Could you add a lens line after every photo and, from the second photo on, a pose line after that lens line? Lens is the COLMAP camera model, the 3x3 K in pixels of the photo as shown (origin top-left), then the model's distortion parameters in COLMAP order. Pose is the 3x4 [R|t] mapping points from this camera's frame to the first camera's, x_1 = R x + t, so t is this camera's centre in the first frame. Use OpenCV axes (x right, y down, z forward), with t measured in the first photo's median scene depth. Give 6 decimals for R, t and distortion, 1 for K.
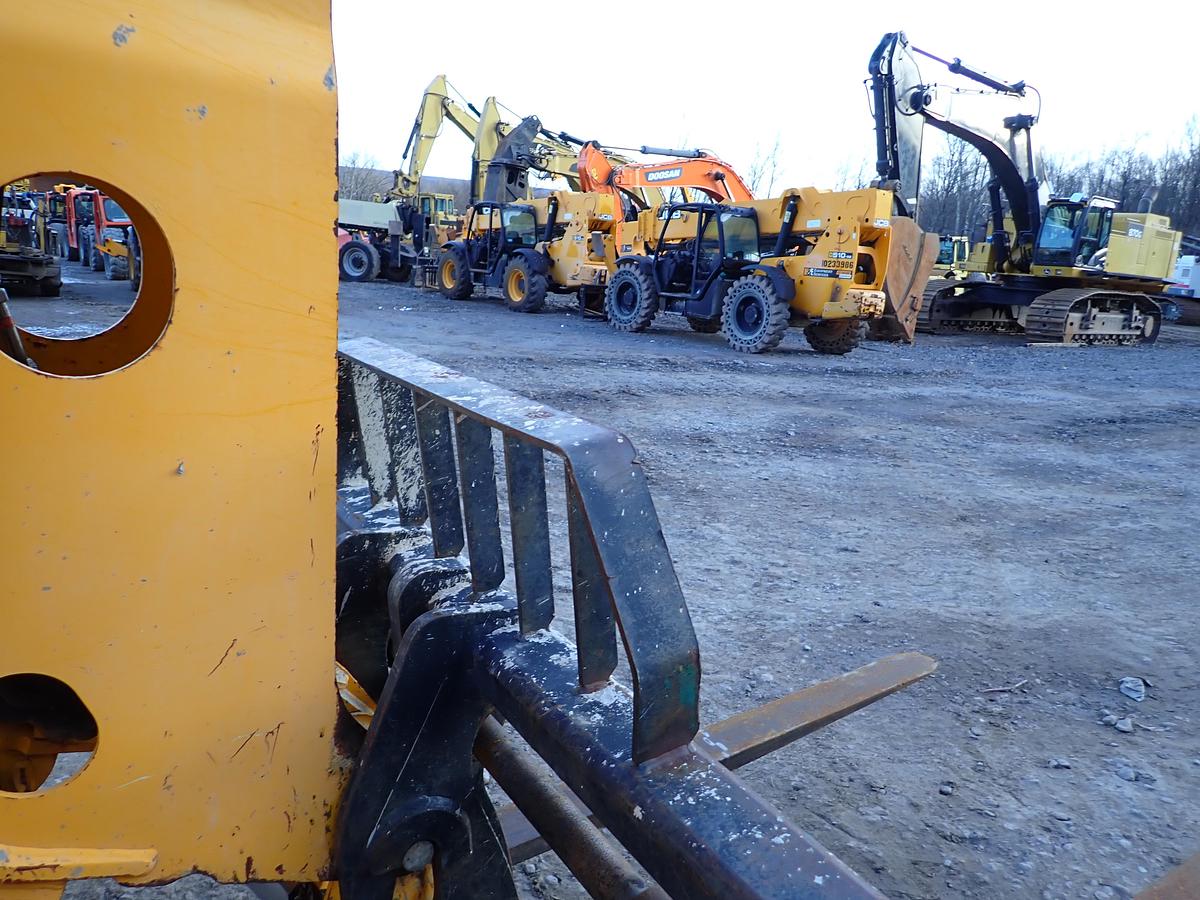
lens RADIAL K [[898.4, 0, 599.5], [0, 898.4, 452.8], [0, 0, 1]] dist [0.011276, -0.004379]
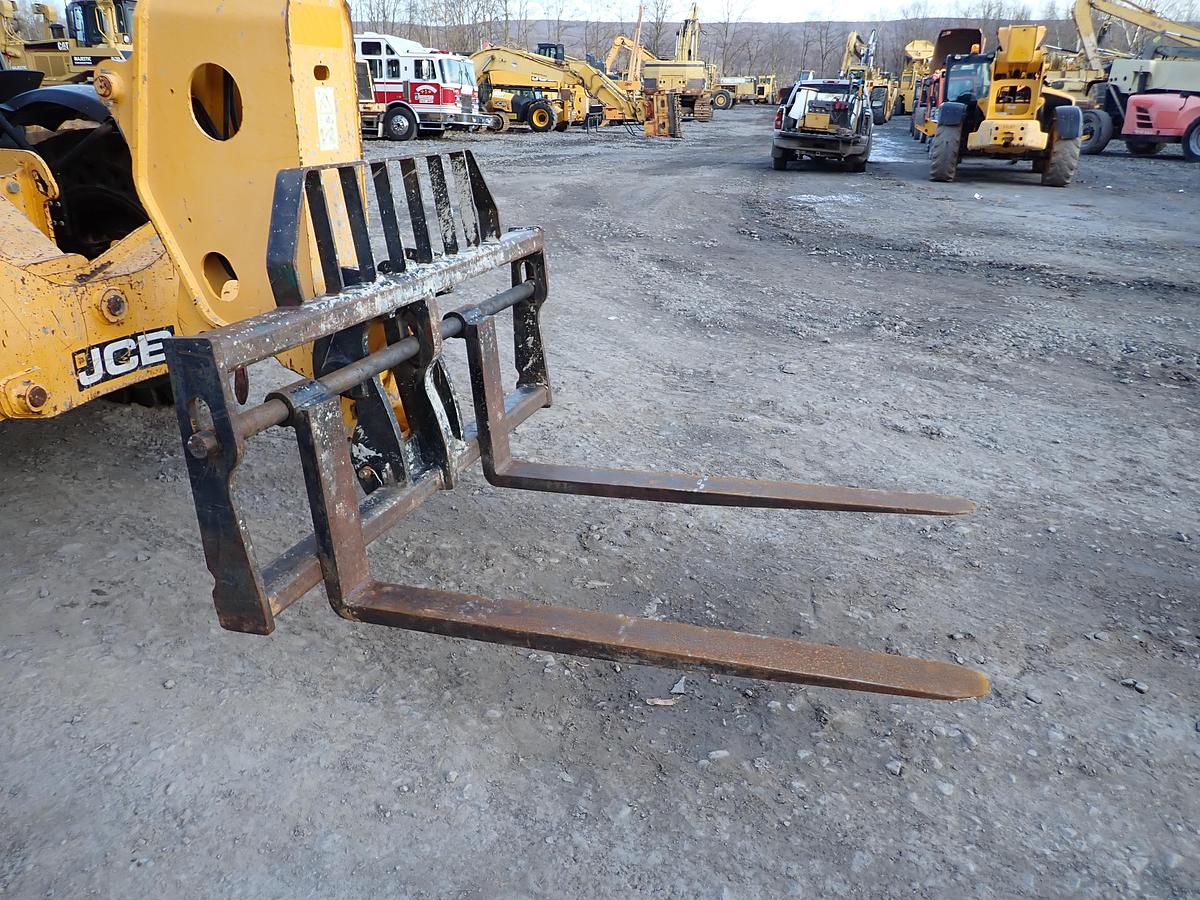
lens RADIAL K [[898.4, 0, 599.5], [0, 898.4, 452.8], [0, 0, 1]] dist [0.011276, -0.004379]
pose [[0.620050, 0.245710, -0.745094, 1.430627], [-0.155758, 0.969342, 0.190042, 0.080164], [0.768946, -0.001781, 0.639312, 0.076231]]
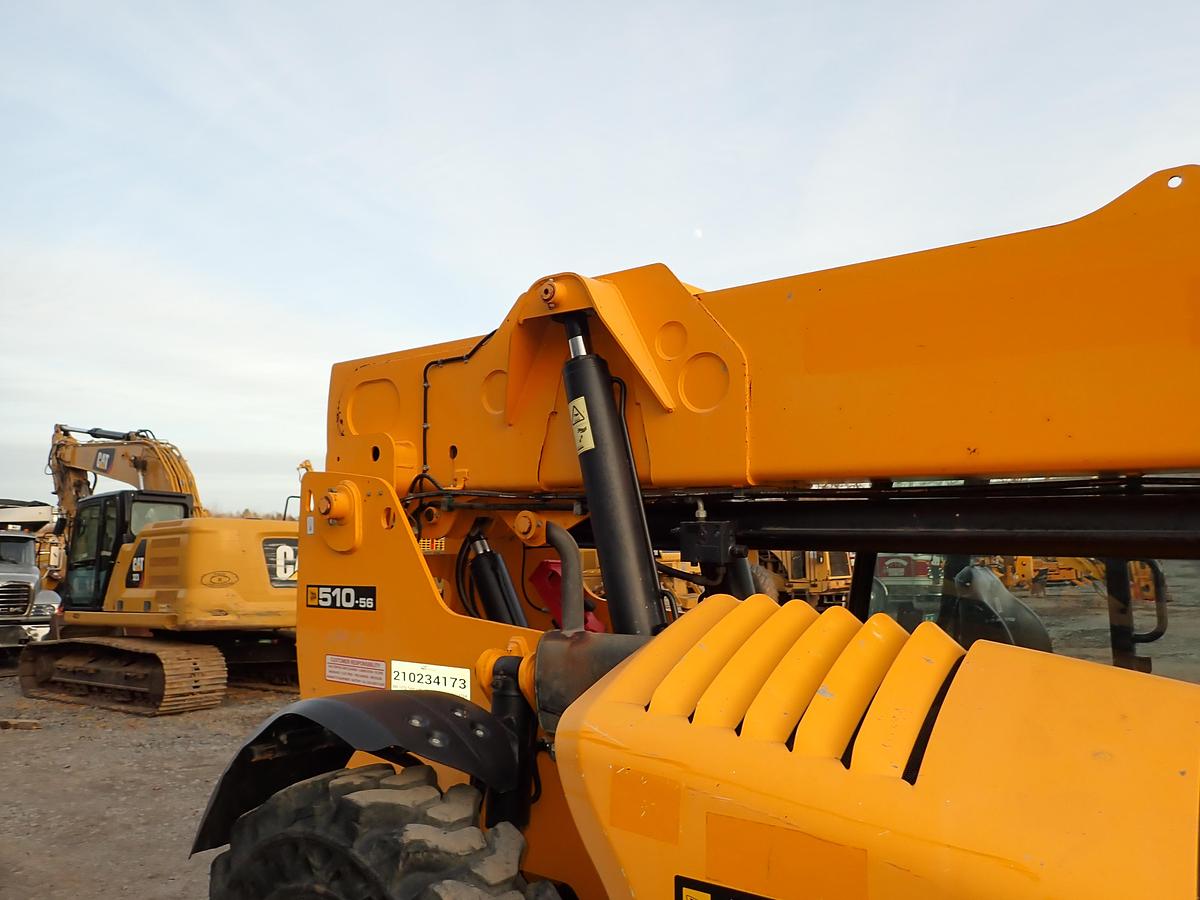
lens RADIAL K [[898.4, 0, 599.5], [0, 898.4, 452.8], [0, 0, 1]] dist [0.011276, -0.004379]
pose [[0.315515, -0.176599, -0.932343, -1.110202], [-0.168138, 0.956579, -0.238089, 0.078694], [0.933906, 0.231882, 0.272122, -1.674960]]
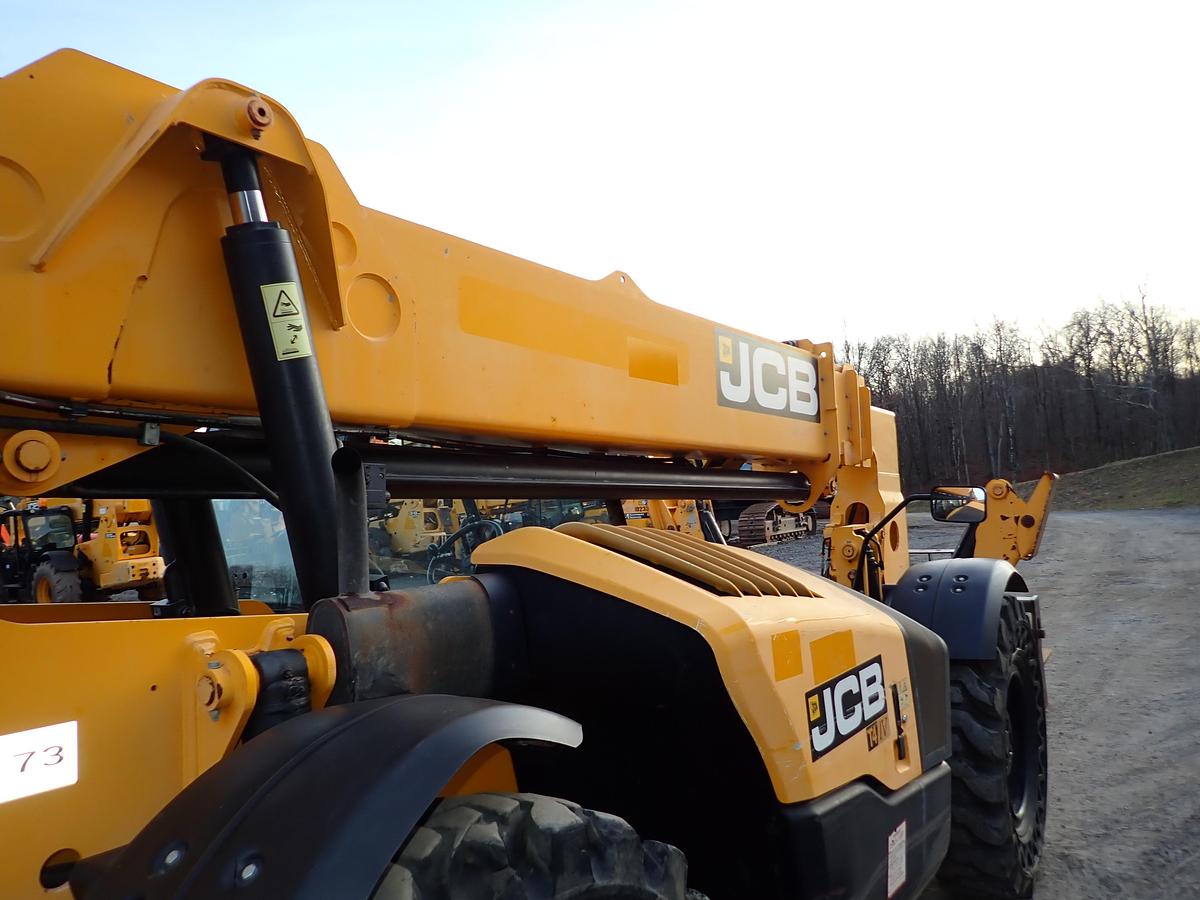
lens RADIAL K [[898.4, 0, 599.5], [0, 898.4, 452.8], [0, 0, 1]] dist [0.011276, -0.004379]
pose [[0.922776, -0.101501, 0.371728, -2.887349], [0.197788, 0.952672, -0.230861, 0.175692], [-0.330702, 0.286556, 0.899178, -2.500455]]
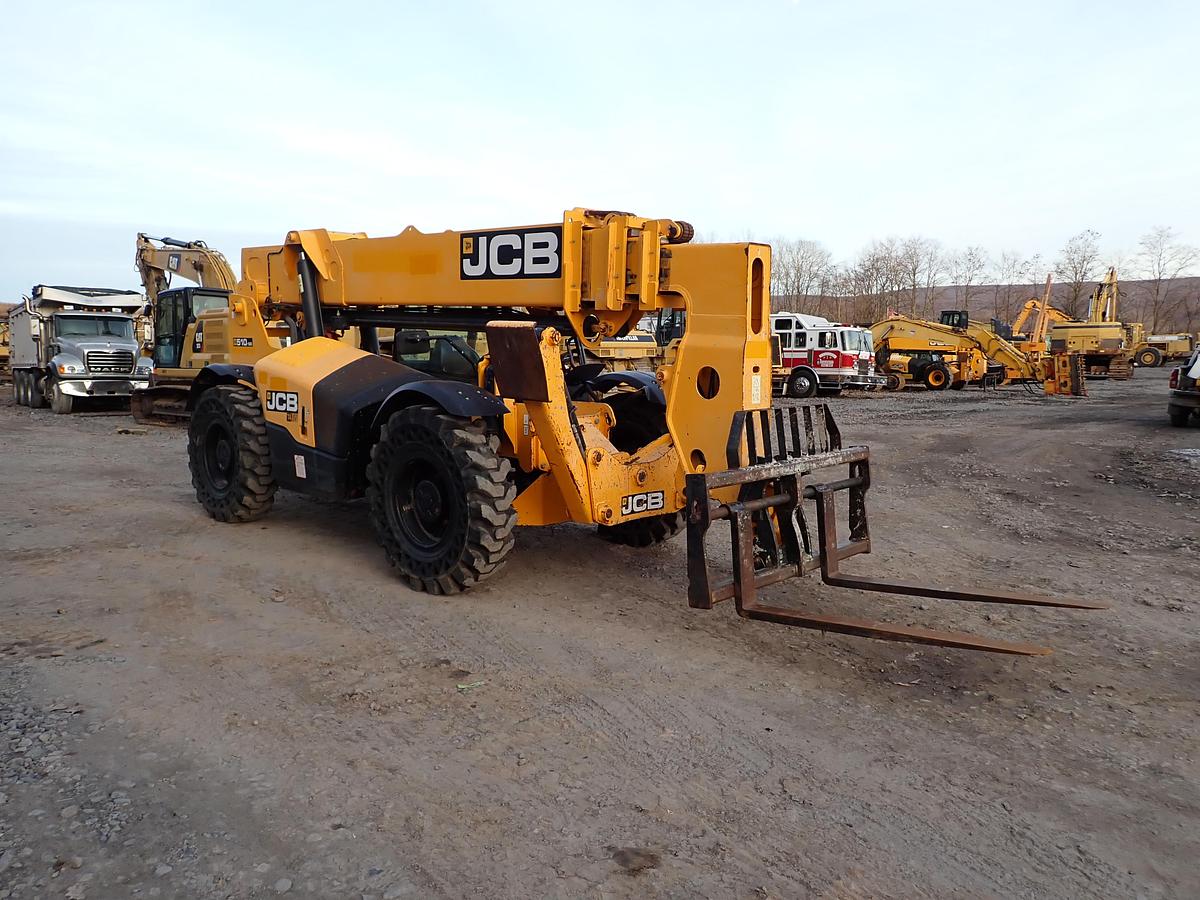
lens RADIAL K [[898.4, 0, 599.5], [0, 898.4, 452.8], [0, 0, 1]] dist [0.011276, -0.004379]
pose [[0.237749, 0.048853, -0.970097, 2.996807], [-0.201925, 0.979401, -0.000166, 0.242925], [0.950106, 0.195926, 0.242716, -0.630217]]
